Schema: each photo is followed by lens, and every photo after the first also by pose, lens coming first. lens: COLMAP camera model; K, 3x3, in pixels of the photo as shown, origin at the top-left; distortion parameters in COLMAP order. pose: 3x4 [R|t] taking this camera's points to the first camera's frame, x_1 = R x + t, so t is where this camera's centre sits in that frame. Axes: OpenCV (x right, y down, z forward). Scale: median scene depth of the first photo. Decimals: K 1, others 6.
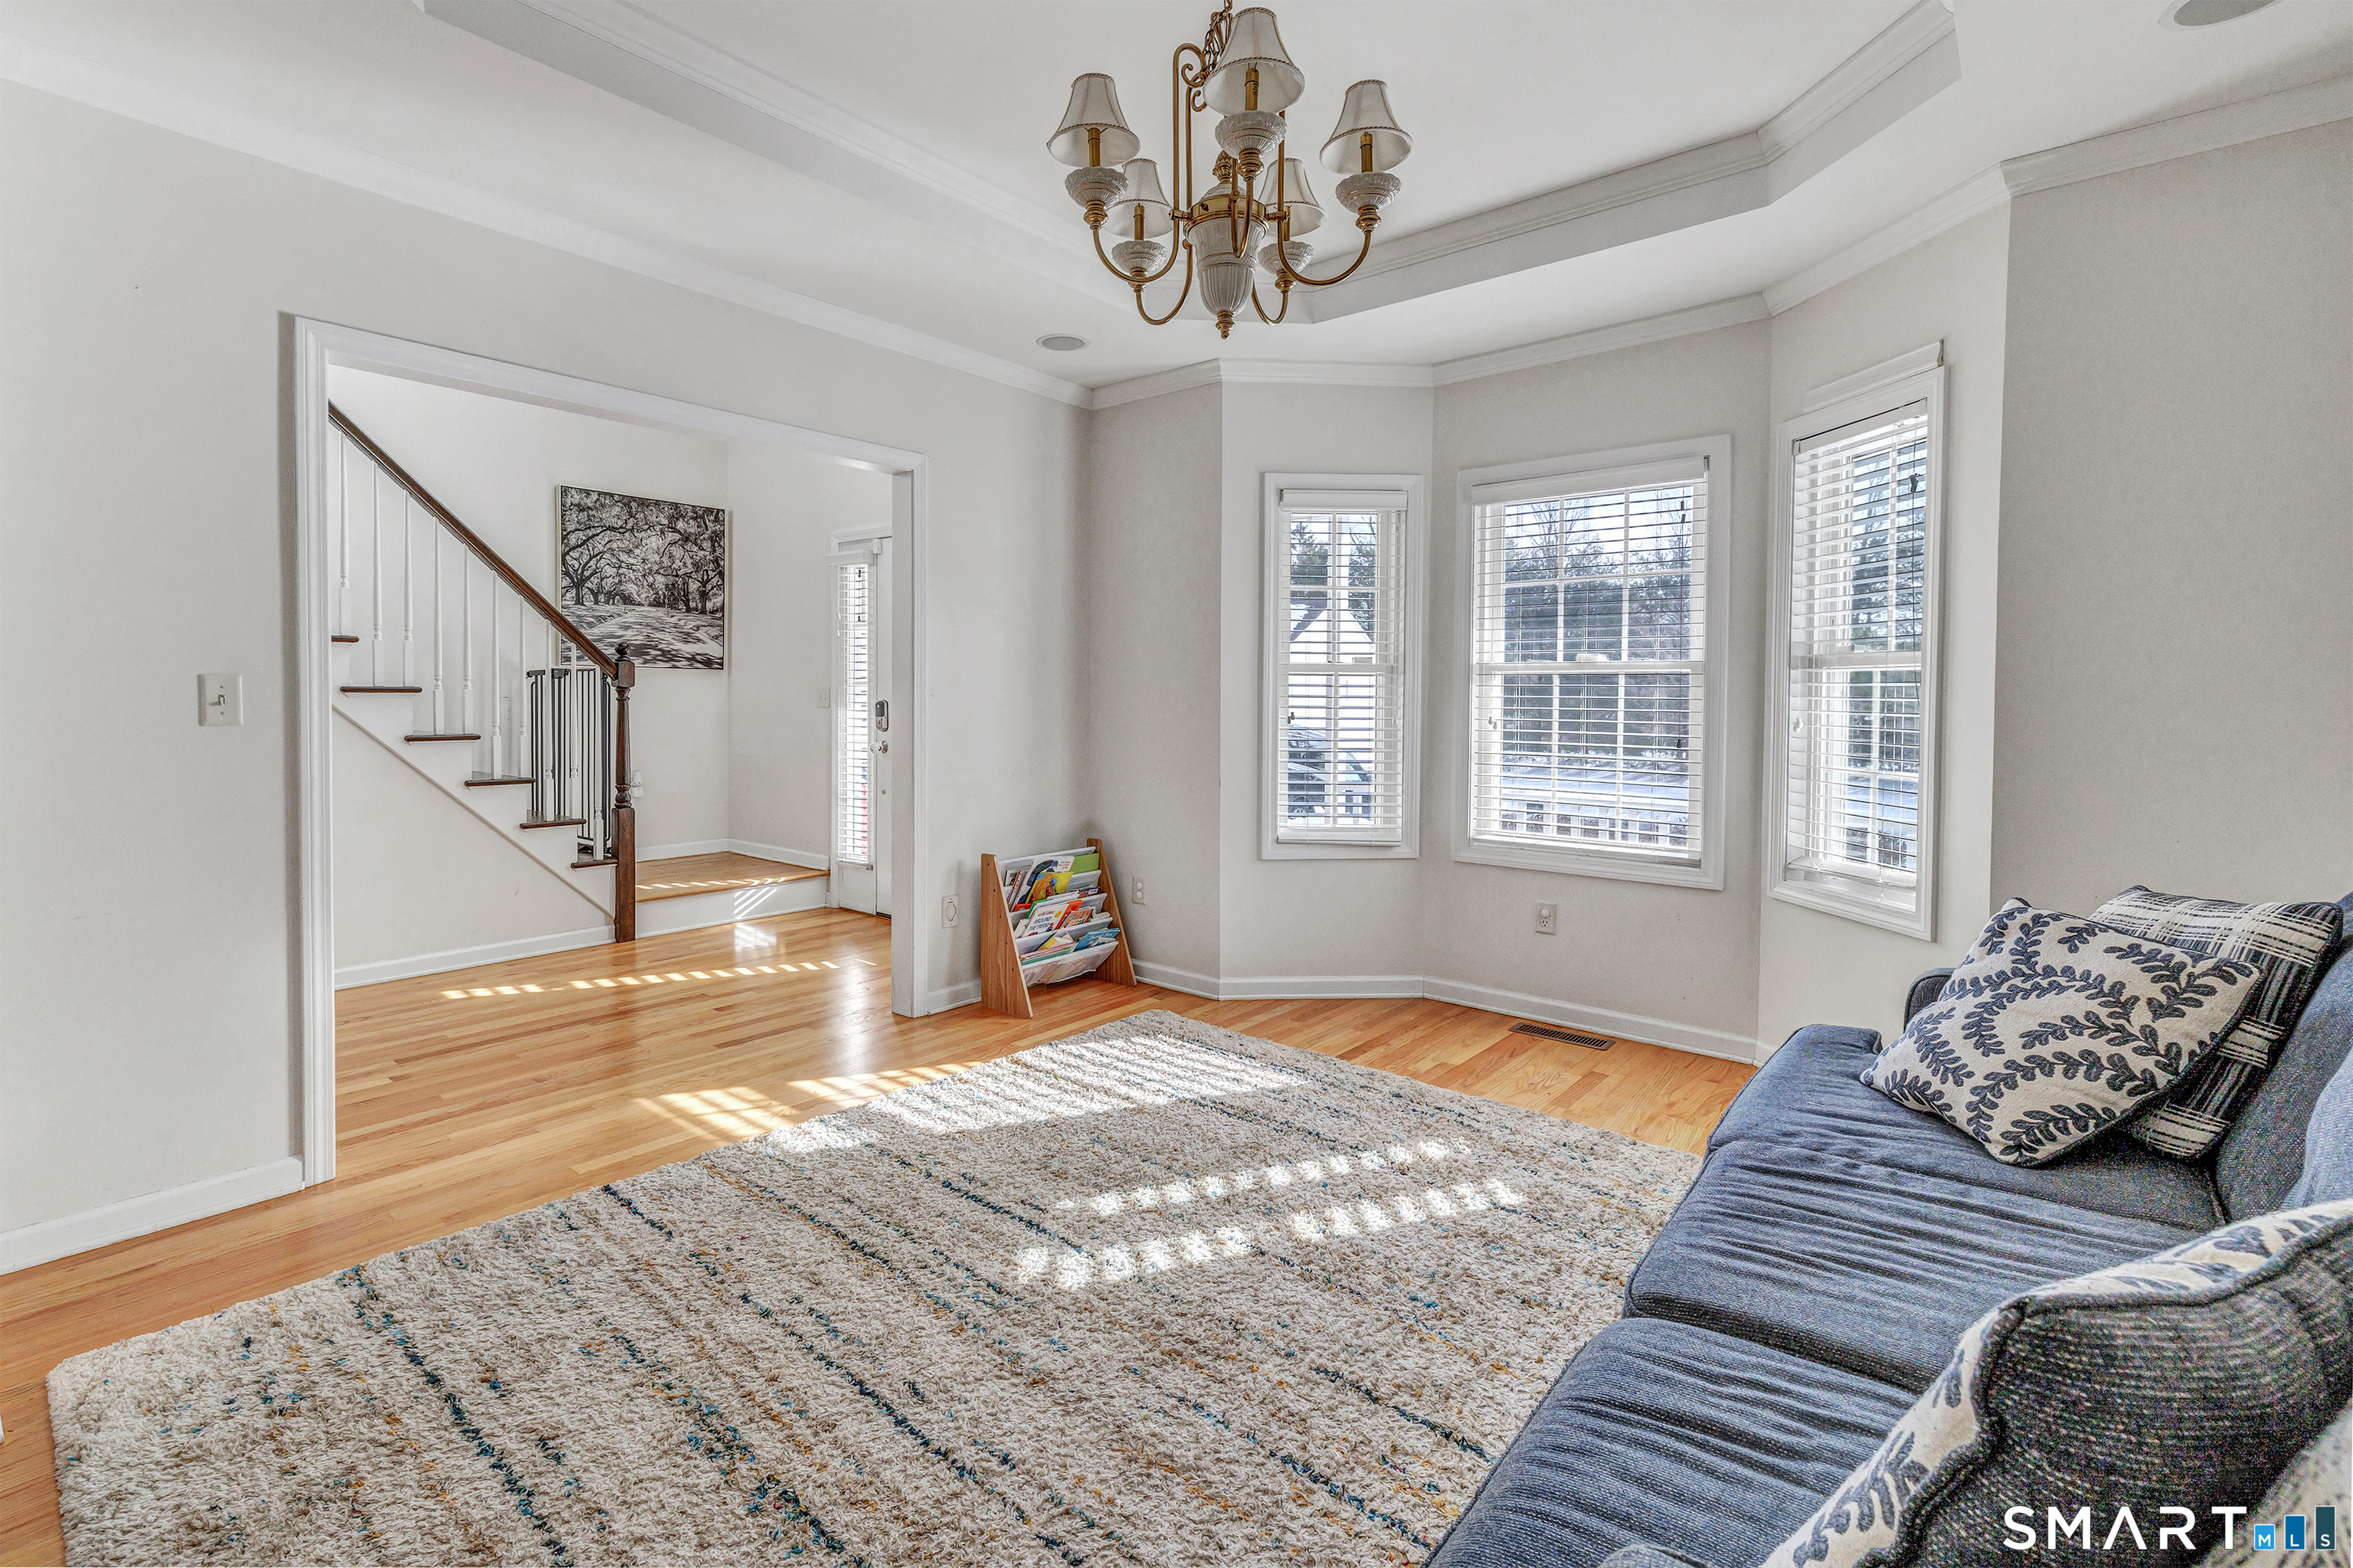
lens RADIAL K [[1056.3, 0, 1103.0], [0, 1056.3, 730.1], [0, 0, 1]] dist [0.002910, 0.000415]
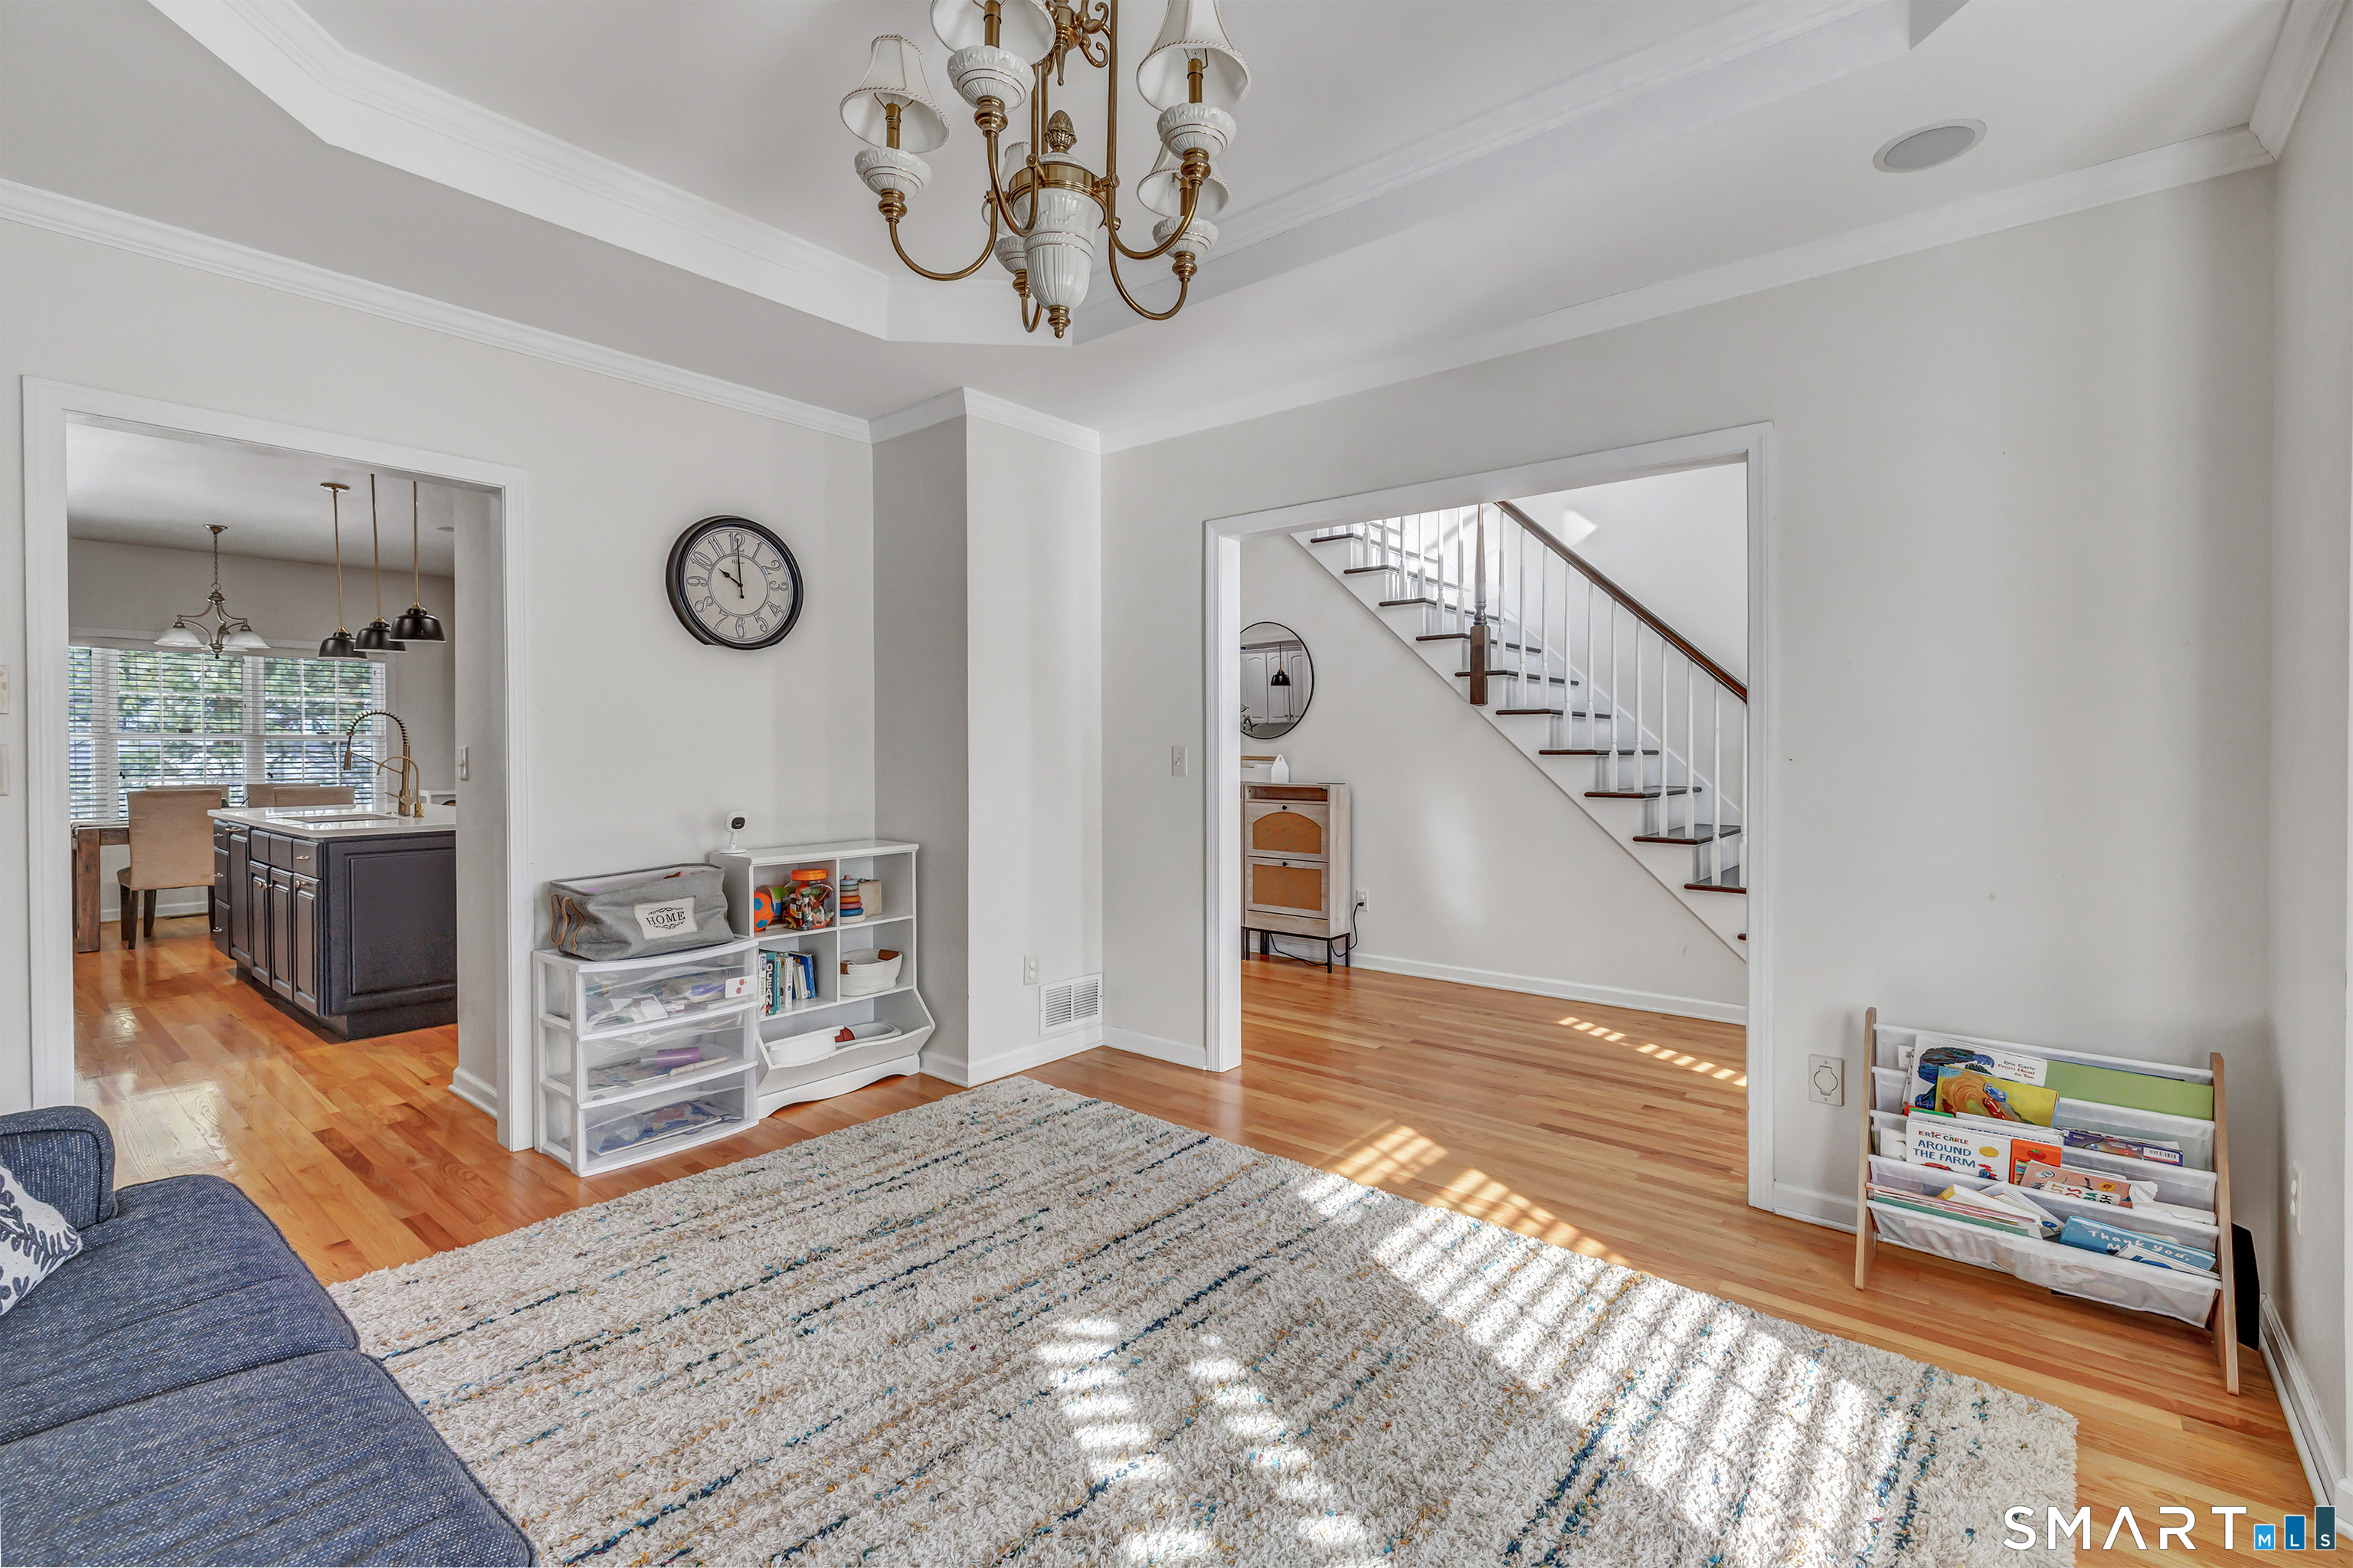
lens RADIAL K [[1056.3, 0, 1216.3], [0, 1056.3, 761.0], [0, 0, 1]] dist [0.002910, 0.000415]
pose [[0.054801, 0.008668, -0.998460, 0.660602], [-0.034645, 0.999377, 0.006775, -0.030265], [0.997896, 0.034220, 0.055067, 0.741035]]
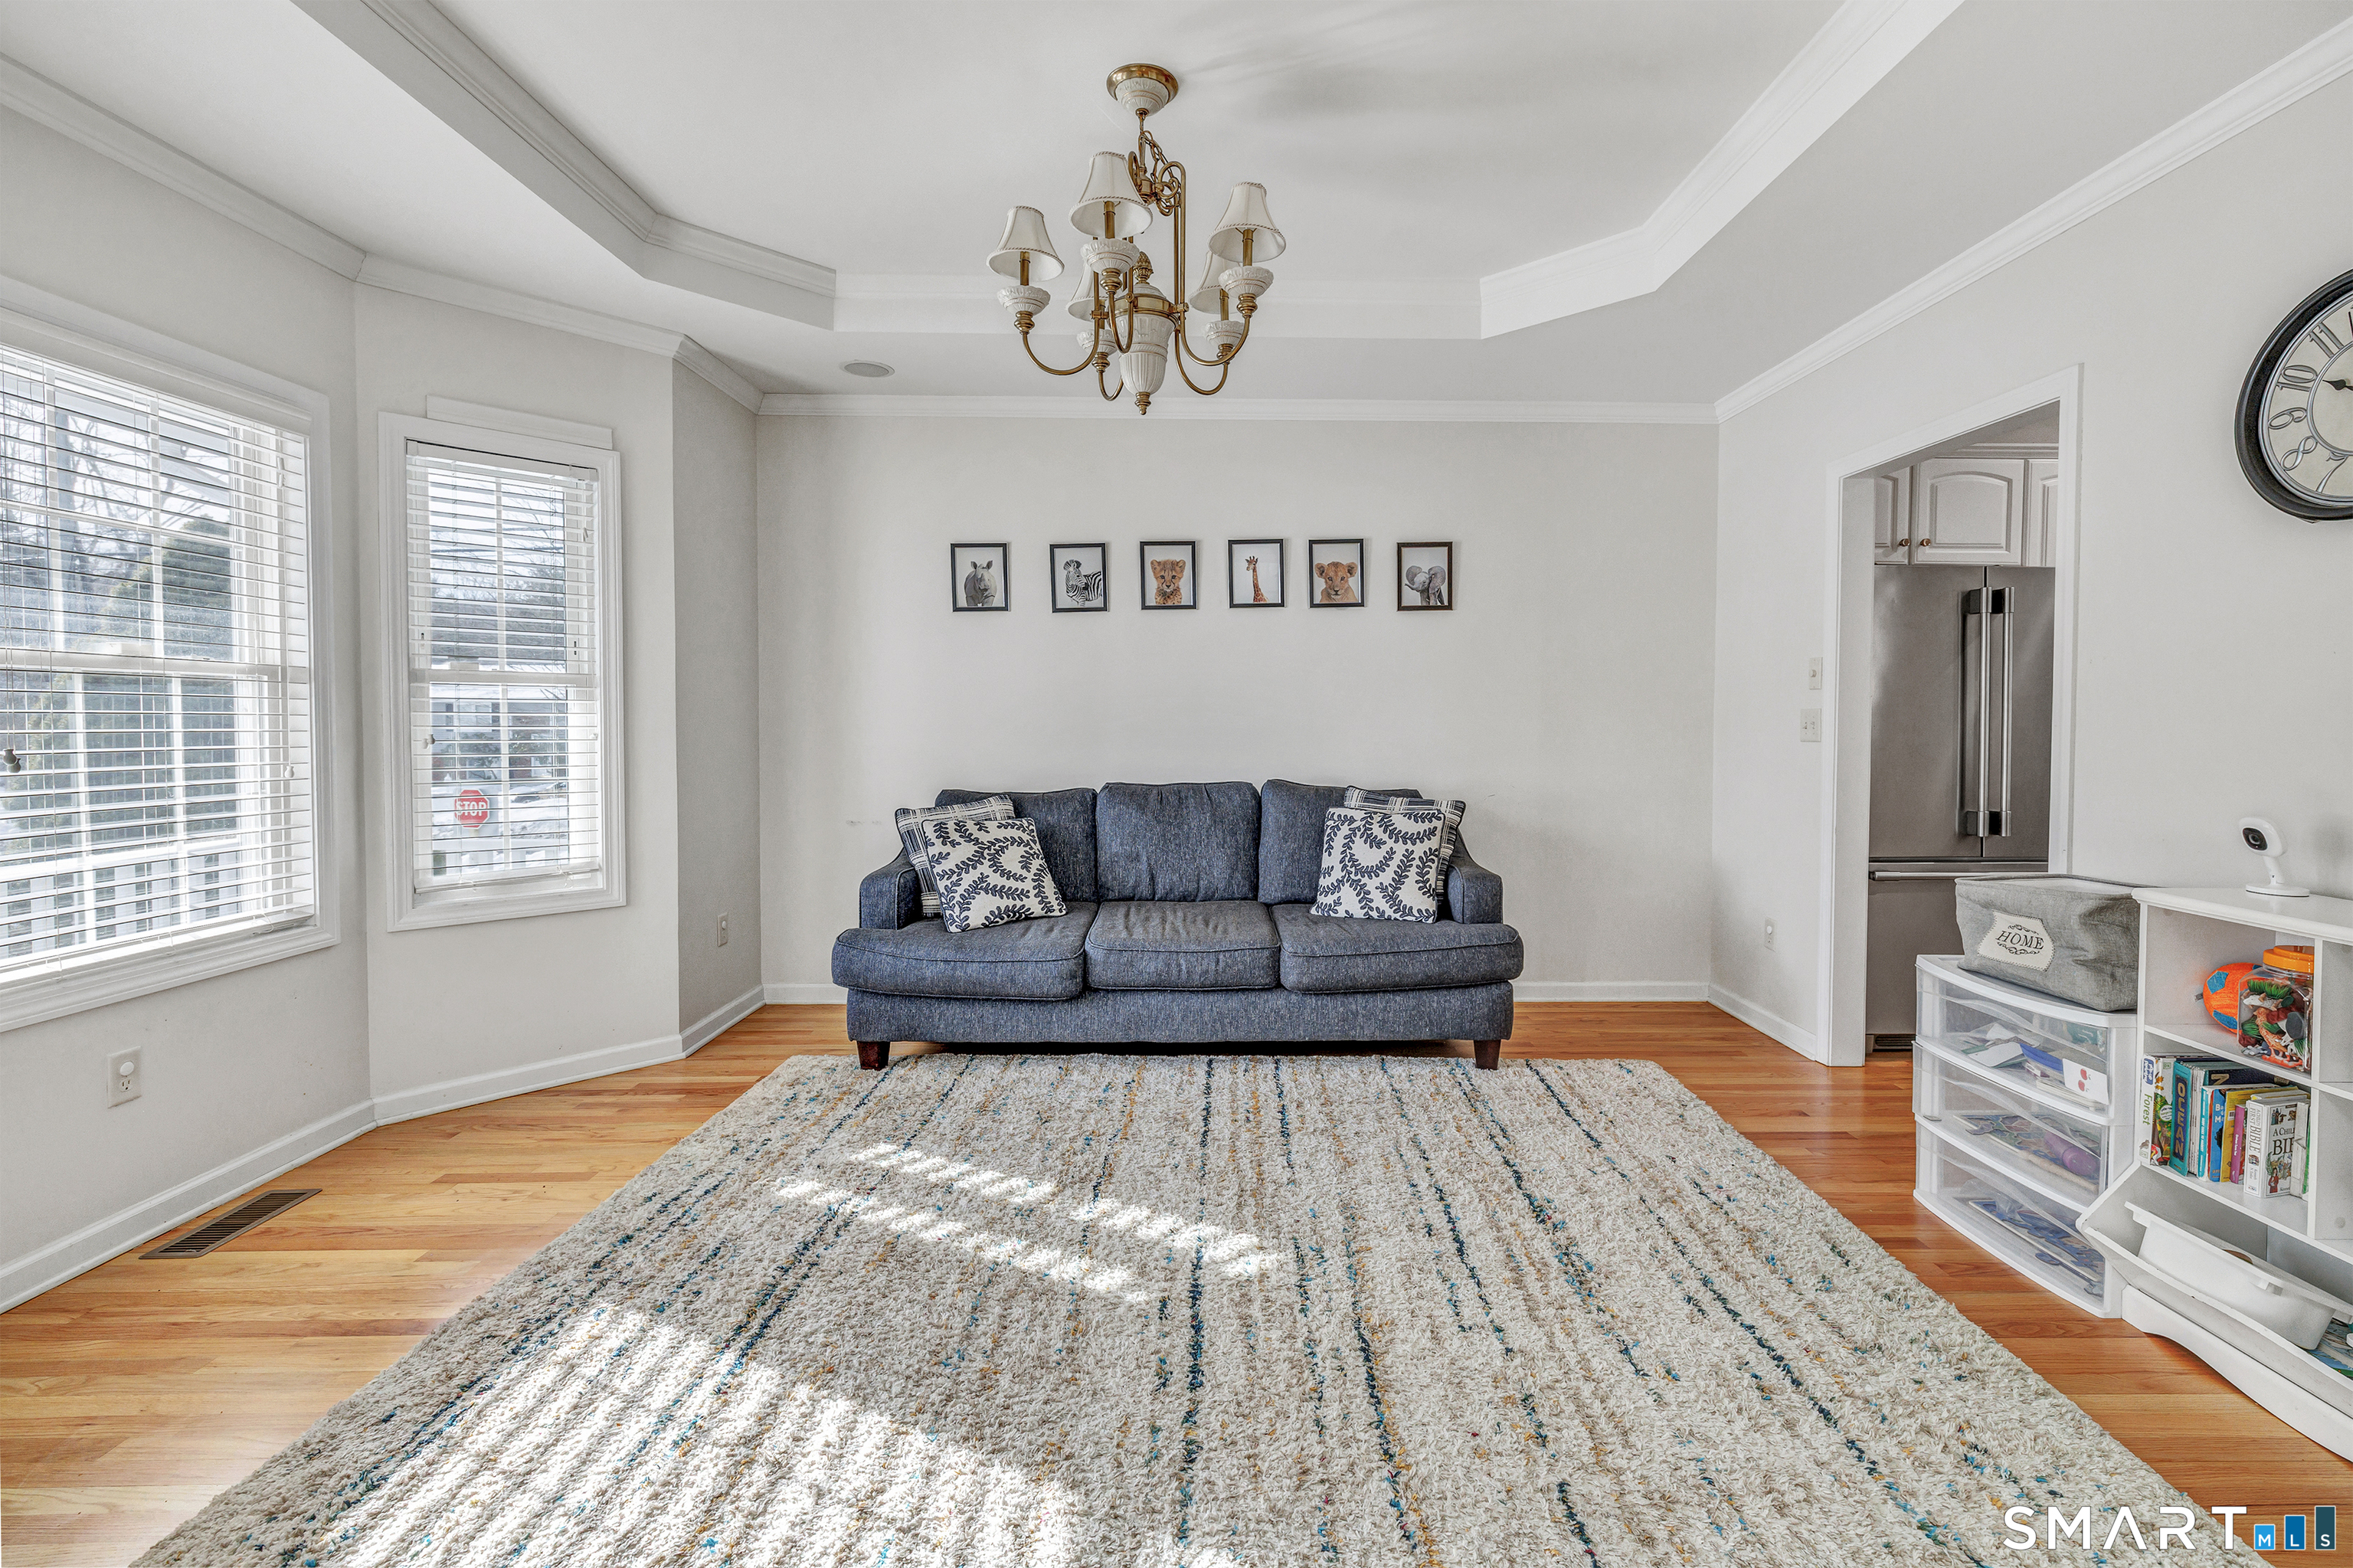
lens RADIAL K [[1056.3, 0, 1204.6], [0, 1056.3, 746.1], [0, 0, 1]] dist [0.002910, 0.000415]
pose [[-0.661030, -0.027535, 0.749854, -0.564729], [0.020057, 0.998321, 0.054339, -0.041996], [-0.750092, 0.050960, -0.659368, 1.191608]]
